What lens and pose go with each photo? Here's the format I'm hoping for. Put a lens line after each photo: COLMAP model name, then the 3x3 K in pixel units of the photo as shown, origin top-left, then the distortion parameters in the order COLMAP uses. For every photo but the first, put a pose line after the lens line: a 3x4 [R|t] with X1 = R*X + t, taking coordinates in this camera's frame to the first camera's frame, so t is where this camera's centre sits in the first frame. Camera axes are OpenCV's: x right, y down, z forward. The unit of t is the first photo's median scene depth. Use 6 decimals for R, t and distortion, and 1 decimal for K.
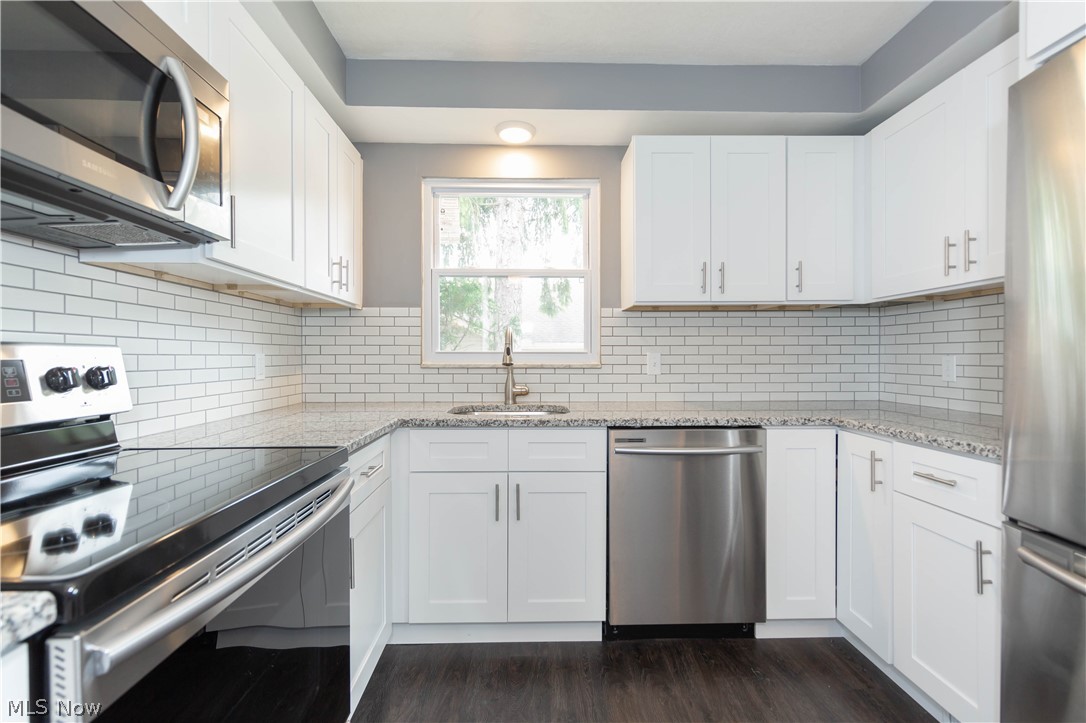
lens RADIAL K [[476.0, 0, 543.4], [0, 476.0, 371.3], [0, 0, 1]] dist [0.000323, -0.000259]
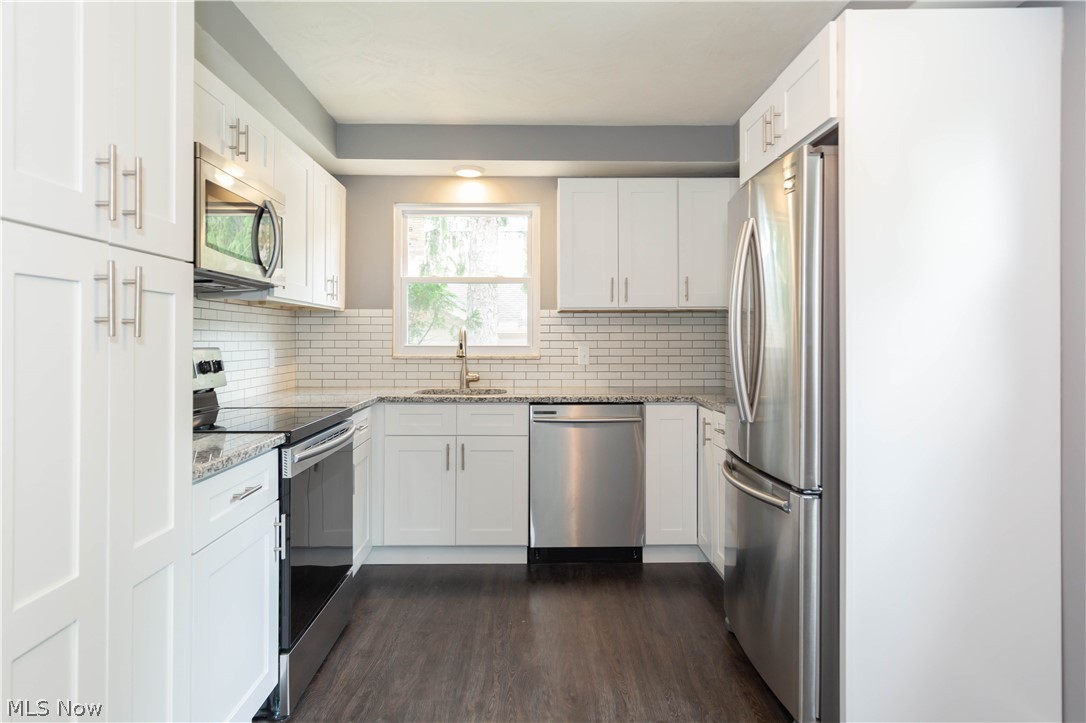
lens RADIAL K [[653.8, 0, 541.5], [0, 653.8, 350.5], [0, 0, 1]] dist [-0.006628, -0.000122]
pose [[0.999852, 0.001069, -0.017155, 0.170610], [-0.001297, 0.999910, -0.013334, -0.007703], [0.017139, 0.013354, 0.999764, -0.740360]]
